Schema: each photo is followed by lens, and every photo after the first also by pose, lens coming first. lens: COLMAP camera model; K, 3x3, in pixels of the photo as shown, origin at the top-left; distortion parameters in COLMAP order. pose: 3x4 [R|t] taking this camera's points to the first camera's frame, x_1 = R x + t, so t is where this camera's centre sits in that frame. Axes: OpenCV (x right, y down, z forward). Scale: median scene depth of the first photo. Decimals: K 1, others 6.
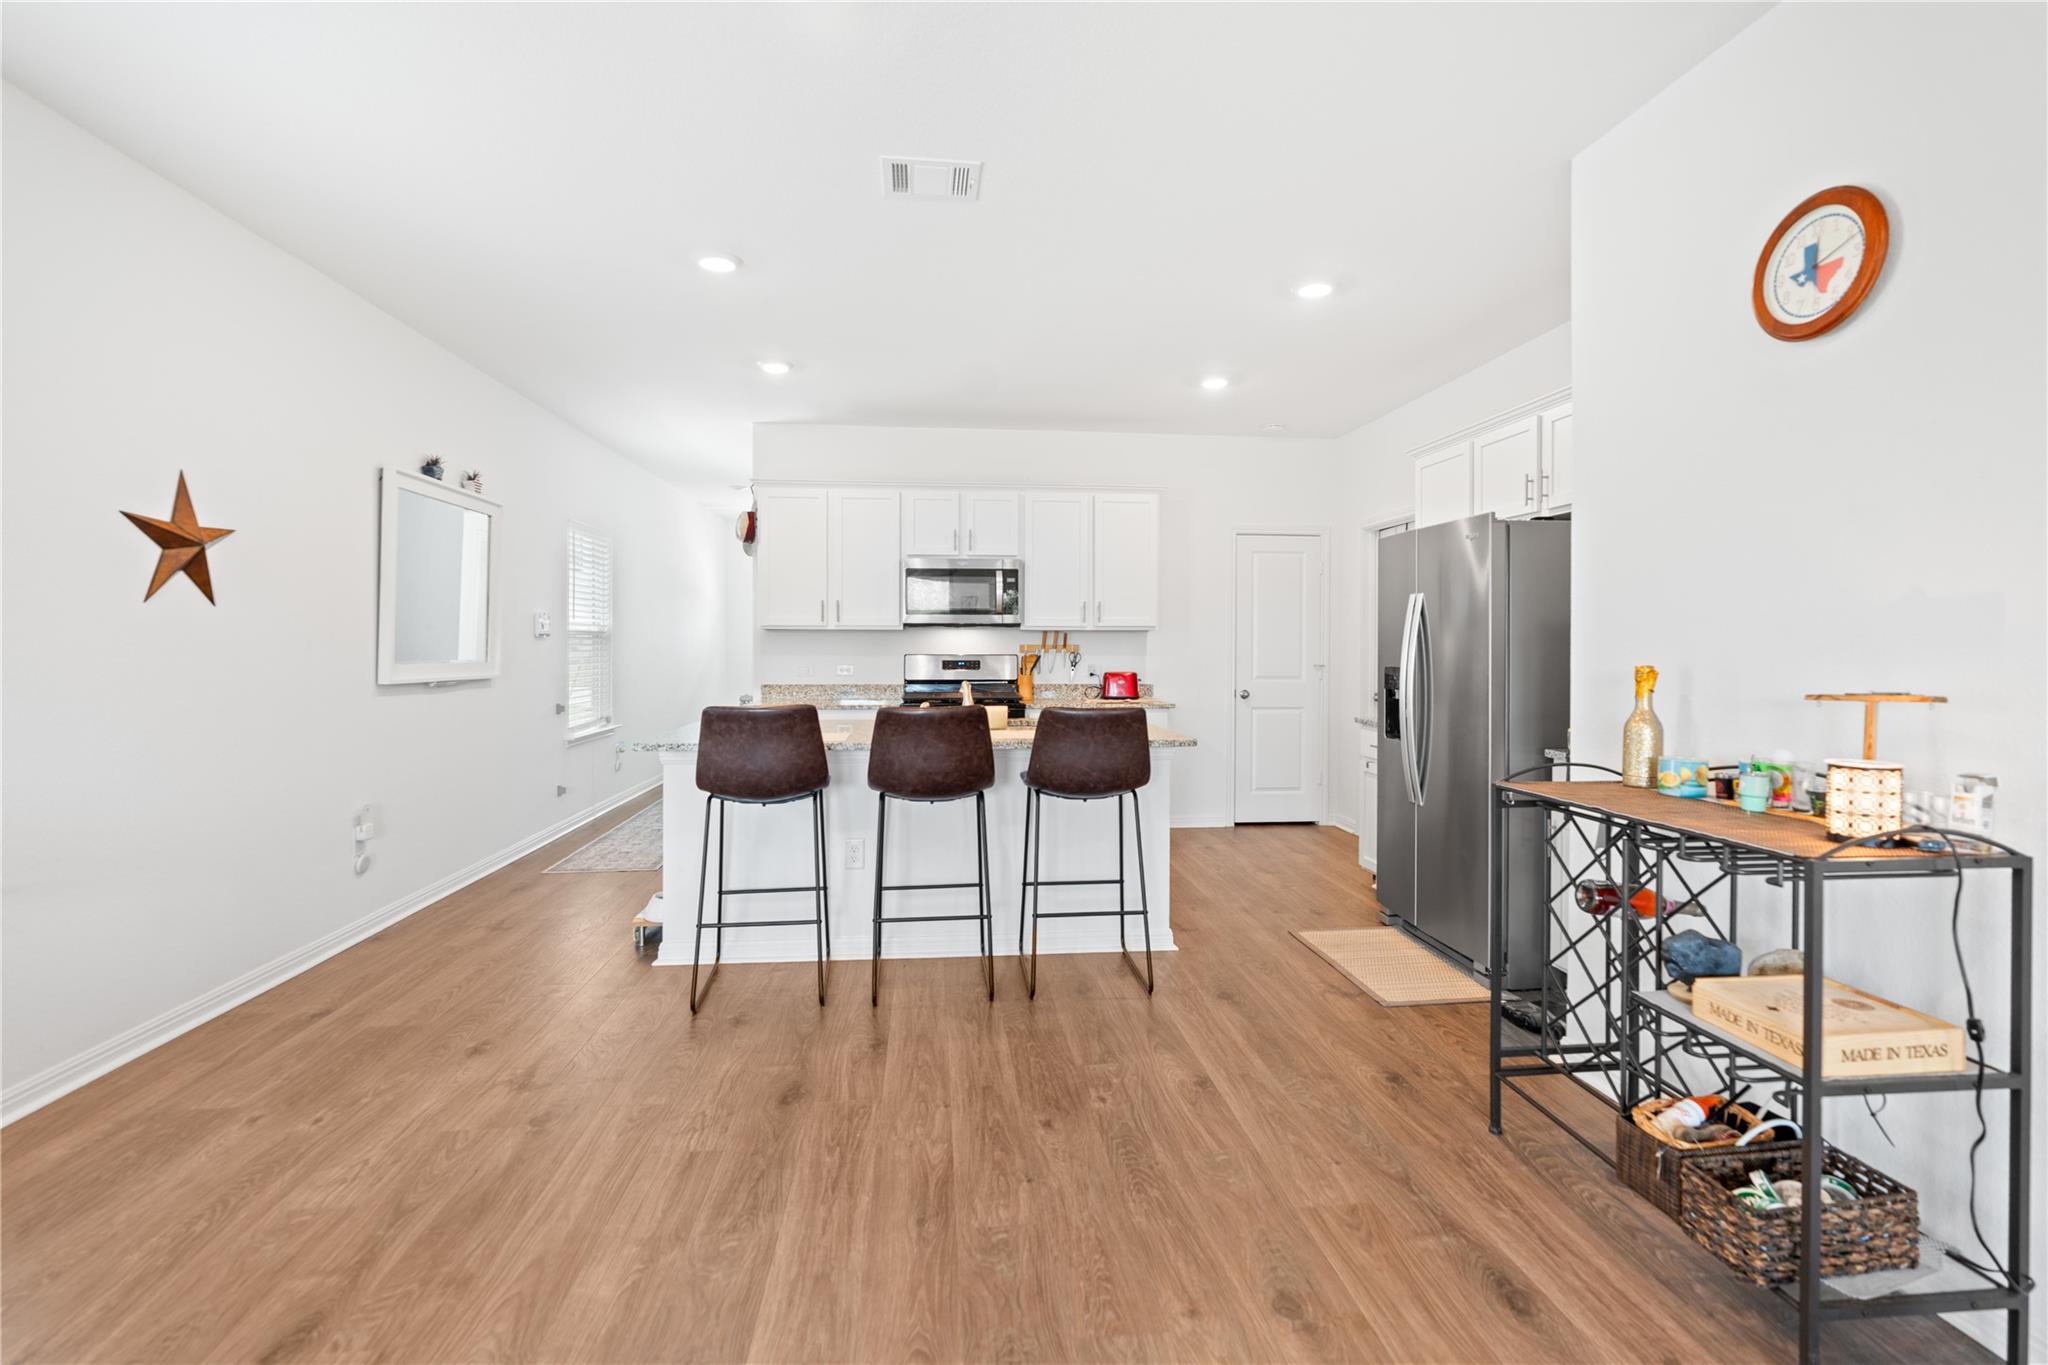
lens RADIAL K [[904.4, 0, 1026.9], [0, 904.4, 637.9], [0, 0, 1]] dist [-0.014710, -0.000088]
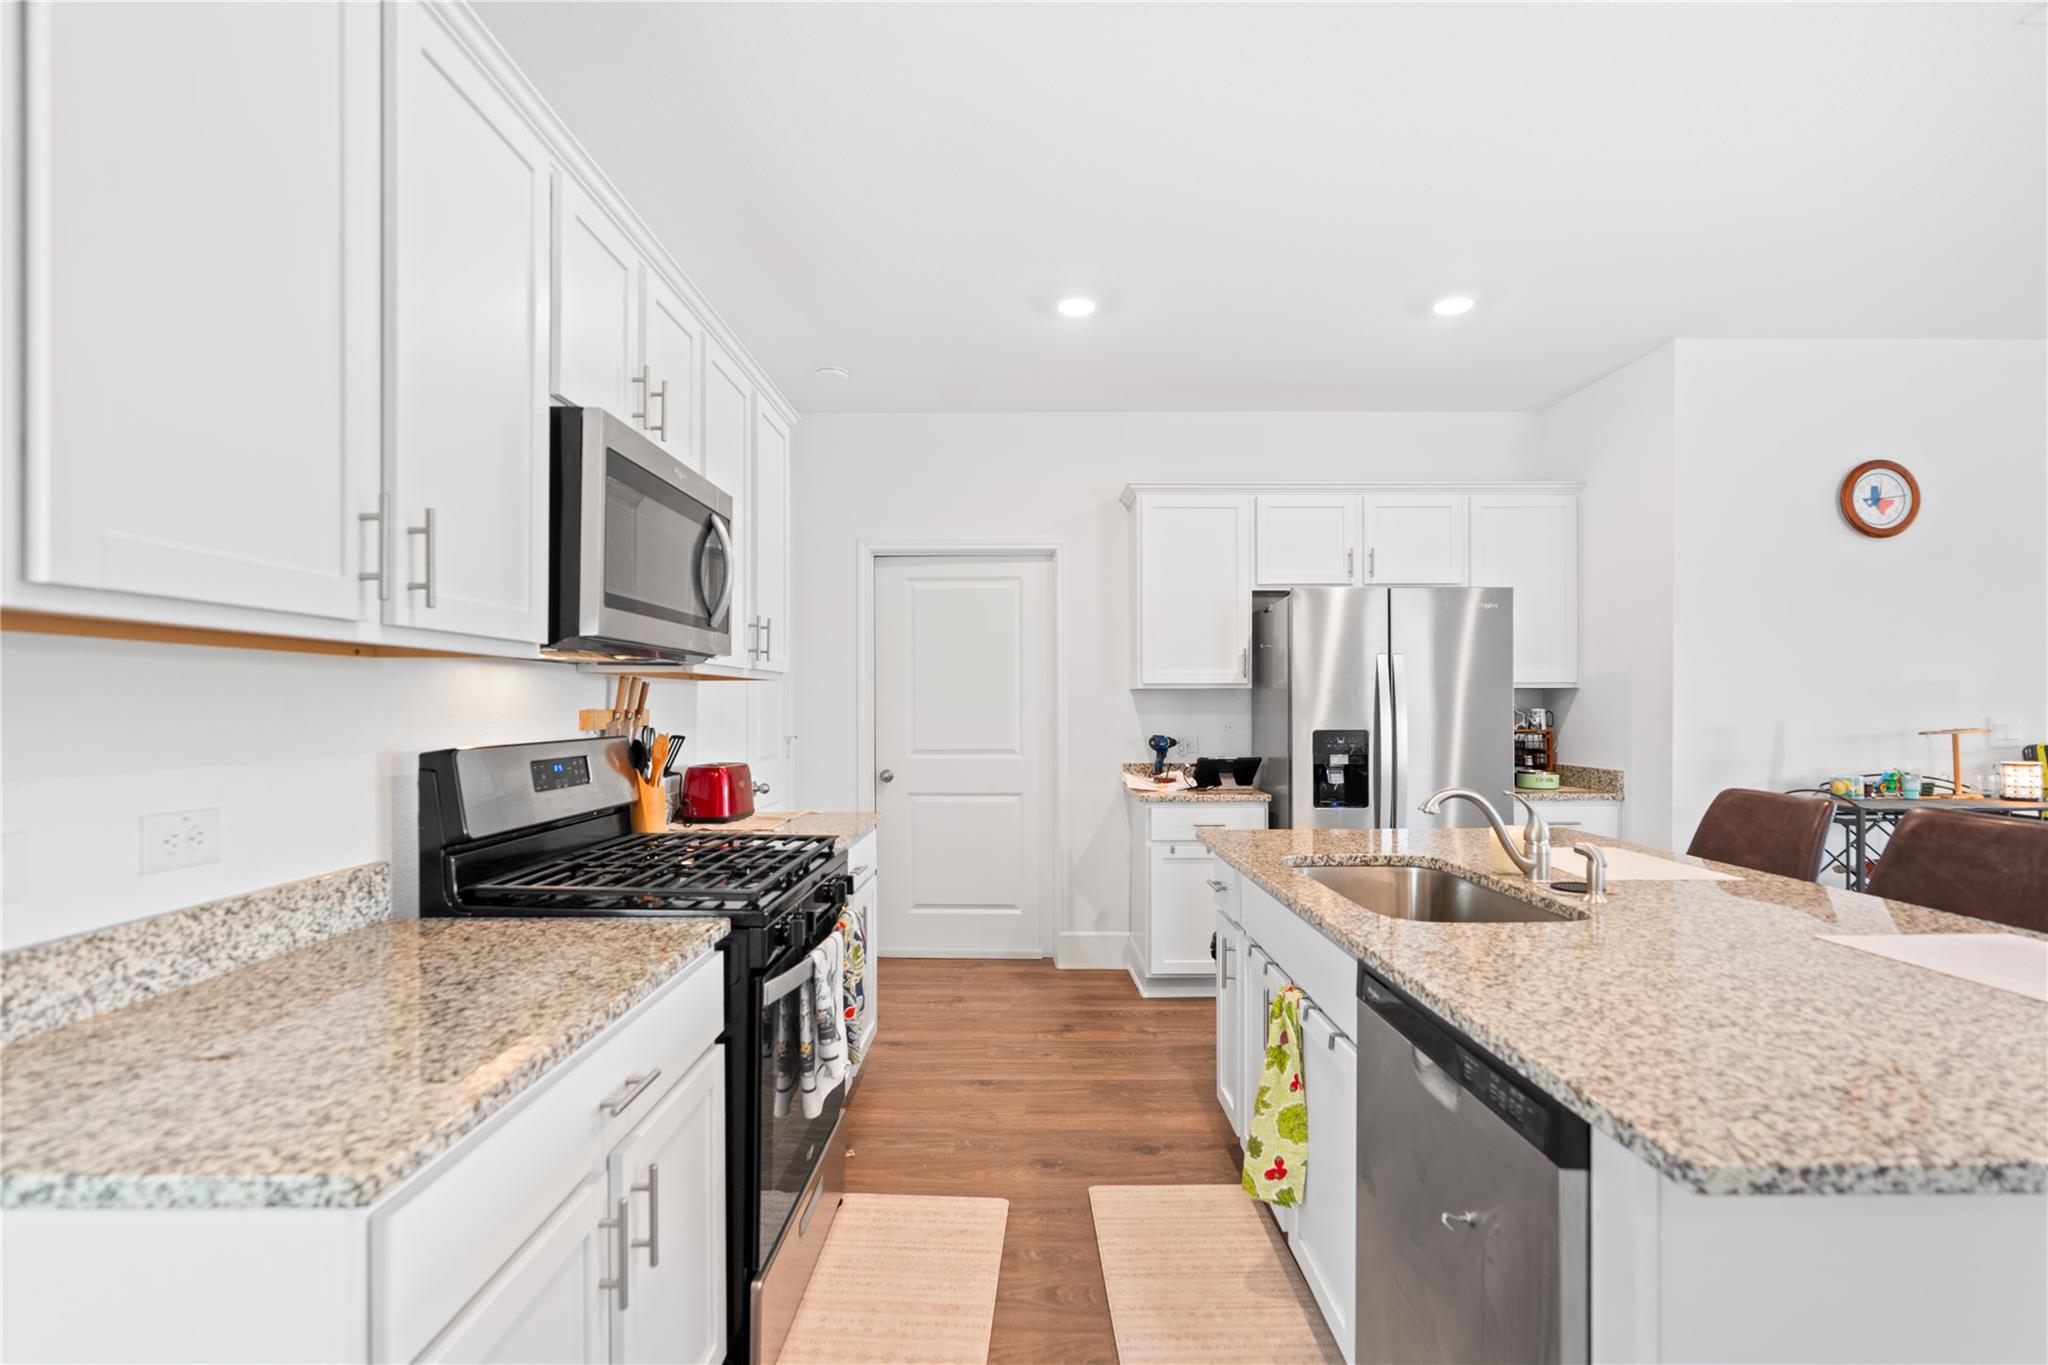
lens RADIAL K [[961.9, 0, 1024.0], [0, 961.9, 682.5], [0, 0, 1]] dist [-0.004467, 0.001074]
pose [[0.108919, 0.018429, 0.993880, -0.421254], [-0.004943, 0.999826, -0.017998, 0.002007], [-0.994038, -0.002953, 0.108992, 0.843819]]
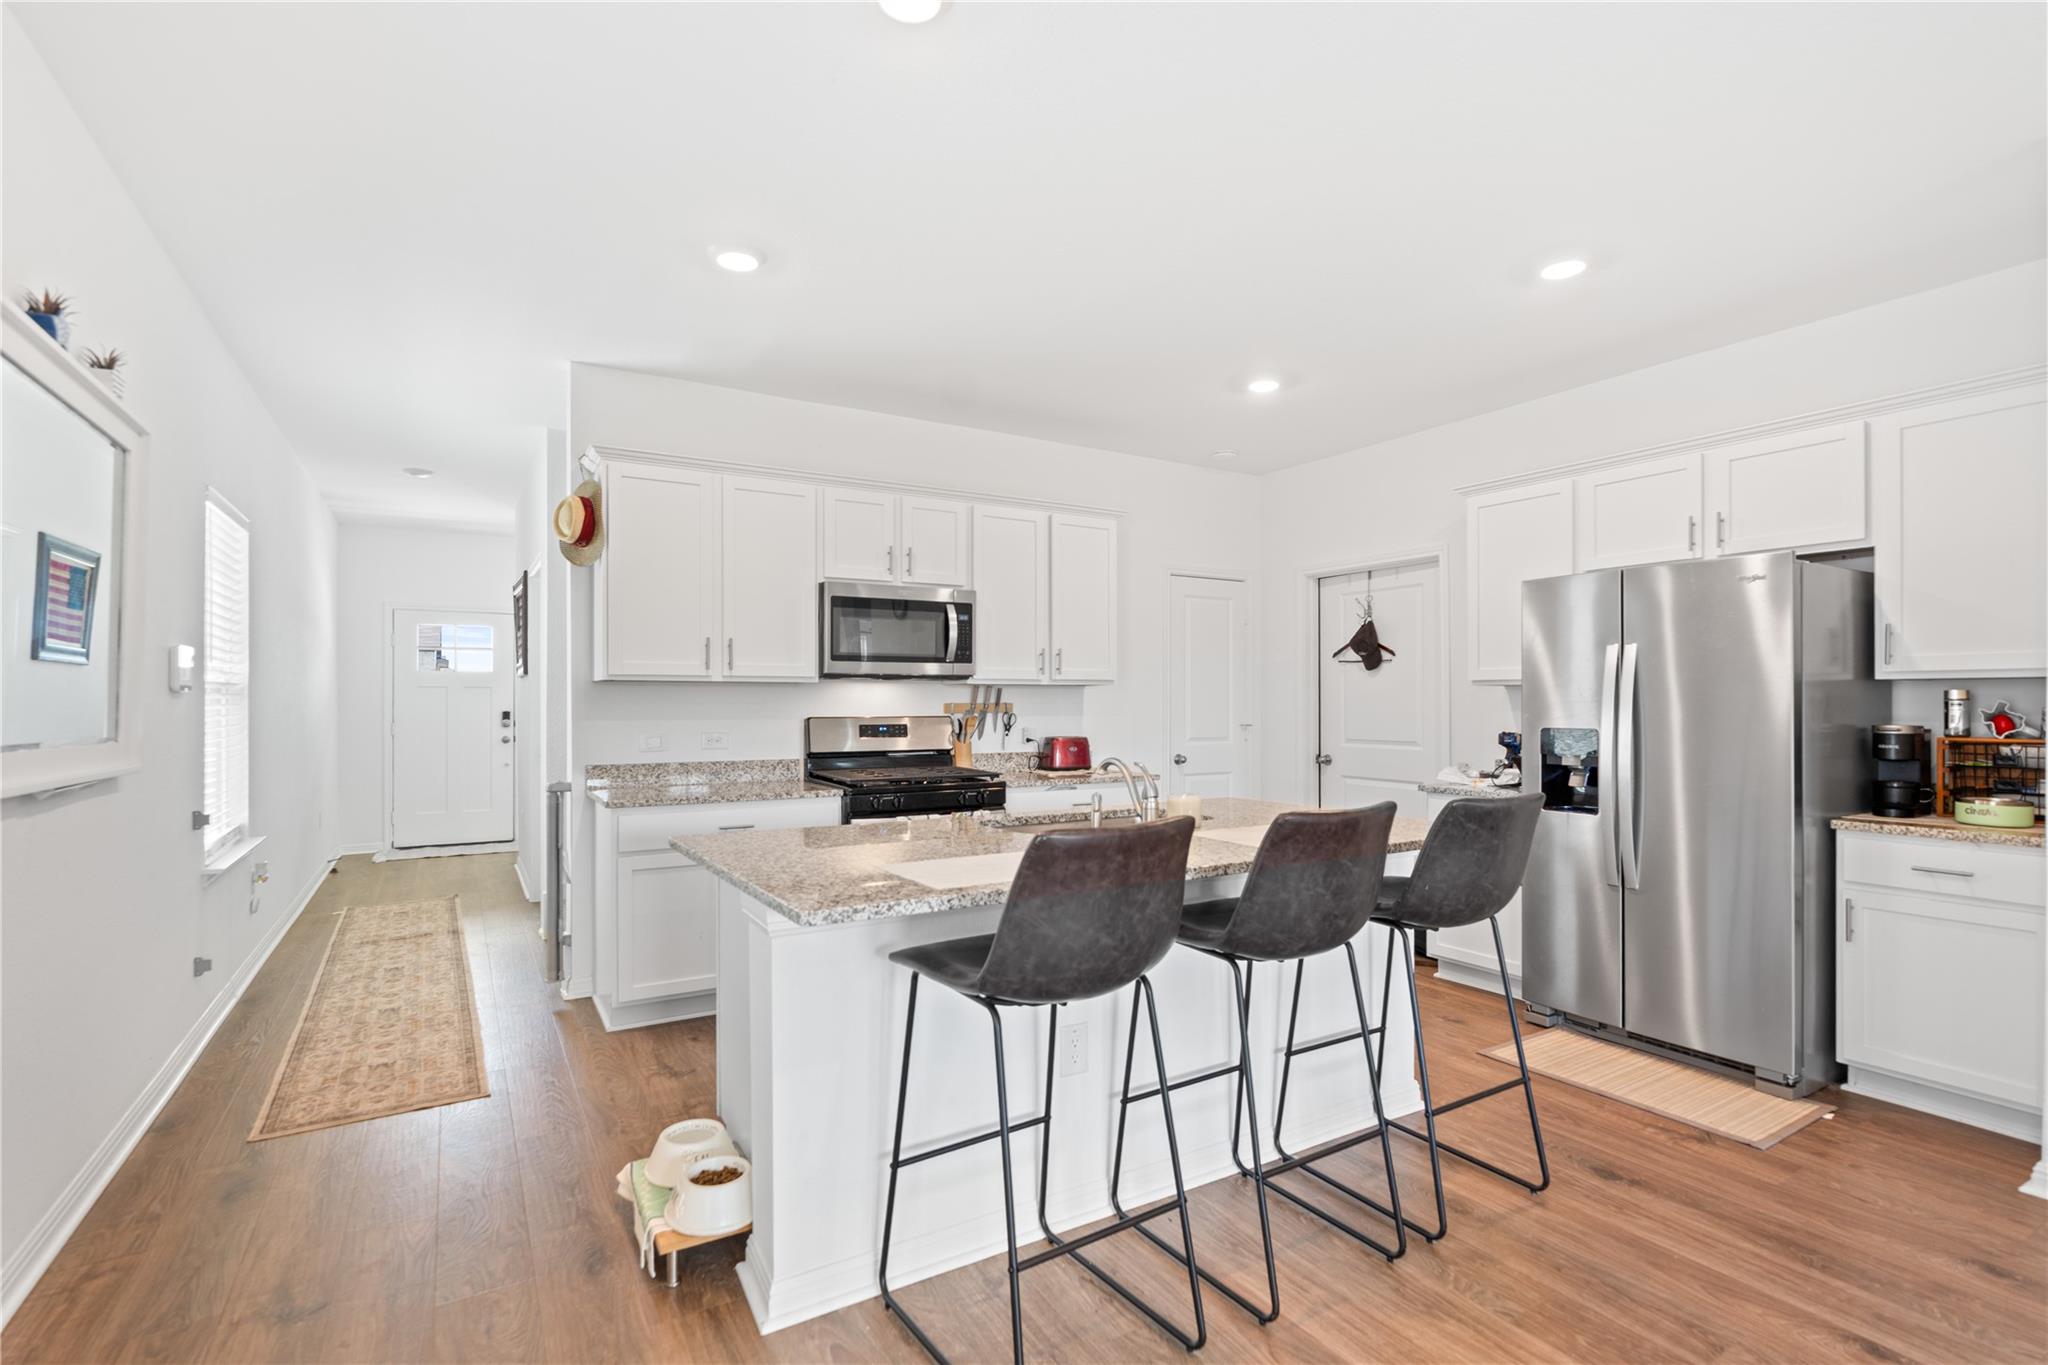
lens RADIAL K [[937.3, 0, 1024.0], [0, 937.3, 682.5], [0, 0, 1]] dist [-0.003034, -0.000226]
pose [[0.909367, 0.005285, 0.415961, -0.297512], [-0.000339, 0.999928, -0.011964, -0.000638], [-0.415994, 0.010738, 0.909304, 0.268160]]
